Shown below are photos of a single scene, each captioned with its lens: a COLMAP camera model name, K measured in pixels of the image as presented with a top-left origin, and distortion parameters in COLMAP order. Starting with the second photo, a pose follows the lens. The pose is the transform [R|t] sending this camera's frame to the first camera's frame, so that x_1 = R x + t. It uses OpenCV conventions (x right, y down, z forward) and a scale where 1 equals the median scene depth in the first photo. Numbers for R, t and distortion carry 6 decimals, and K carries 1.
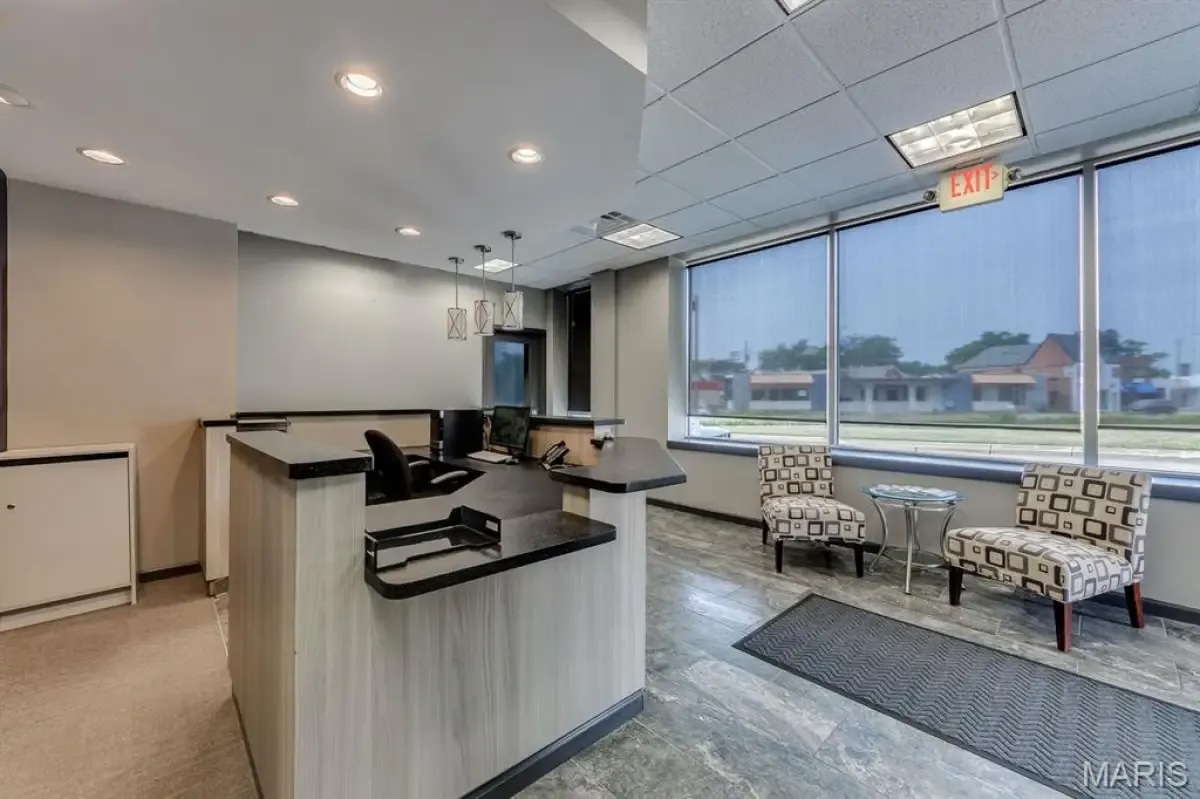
lens RADIAL K [[480.1, 0, 600.0], [0, 480.1, 399.5], [0, 0, 1]] dist [-0.000099, -0.000033]
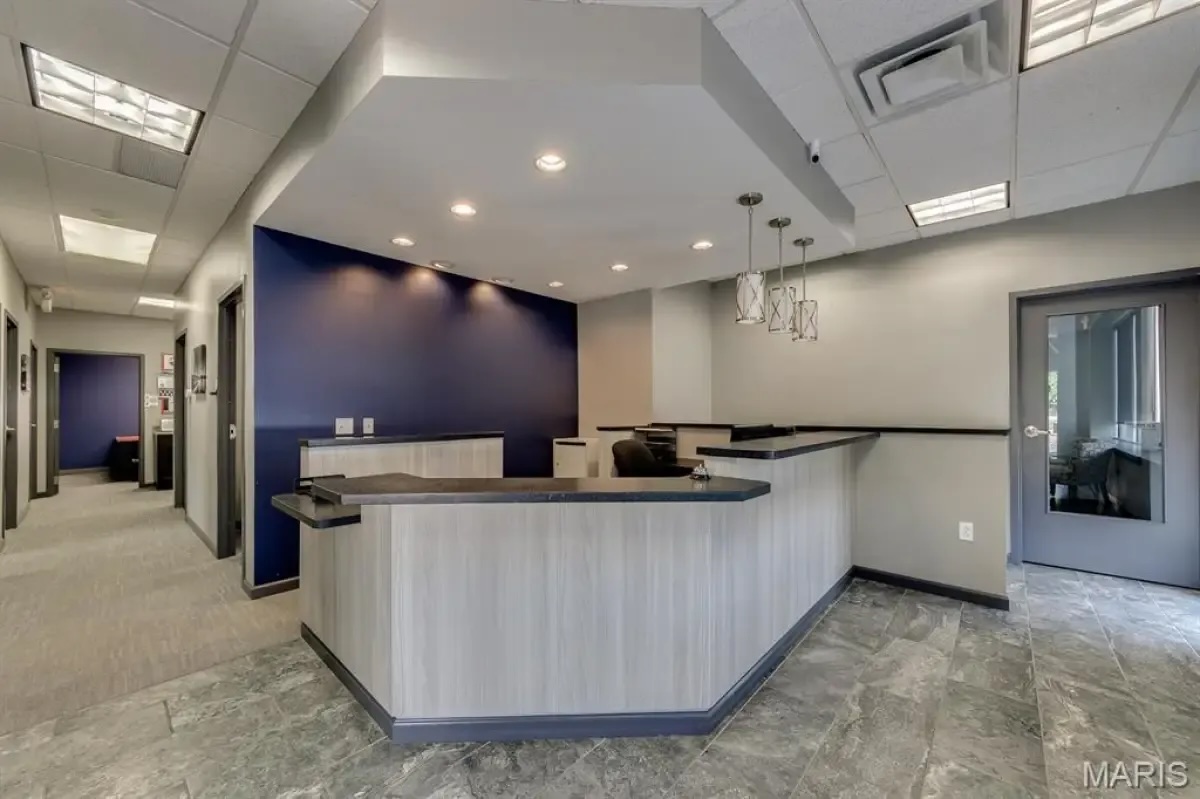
lens RADIAL K [[453.2, 0, 600.0], [0, 453.2, 399.5], [0, 0, 1]] dist [0.000305, 0.000028]
pose [[0.077051, -0.018374, -0.996858, 0.939581], [0.007703, 0.999811, -0.017833, -0.014552], [0.996997, -0.006305, 0.077178, 1.217652]]
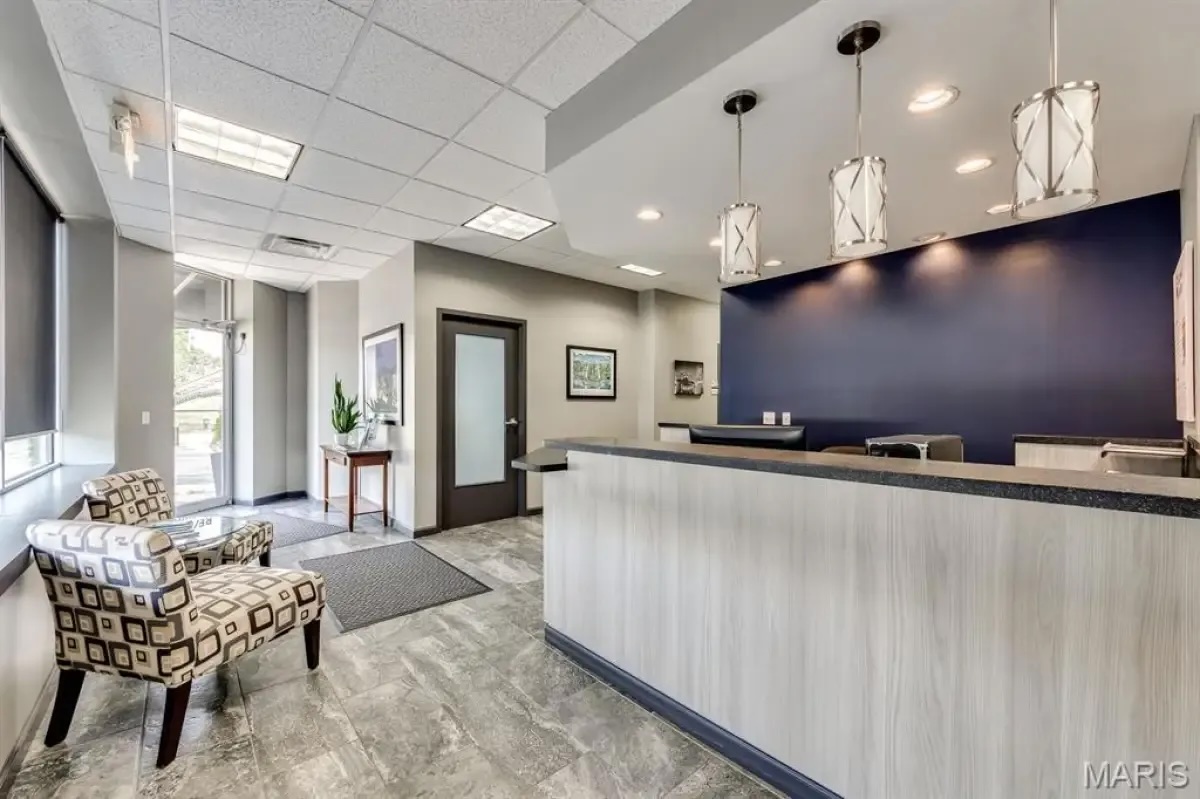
lens RADIAL K [[480.1, 0, 600.0], [0, 480.1, 399.5], [0, 0, 1]] dist [-0.000099, -0.000033]
pose [[-0.999549, -0.004703, 0.029666, -0.070811], [-0.005155, 0.999872, -0.015163, -0.001578], [-0.029591, -0.015309, -0.999445, 2.711410]]
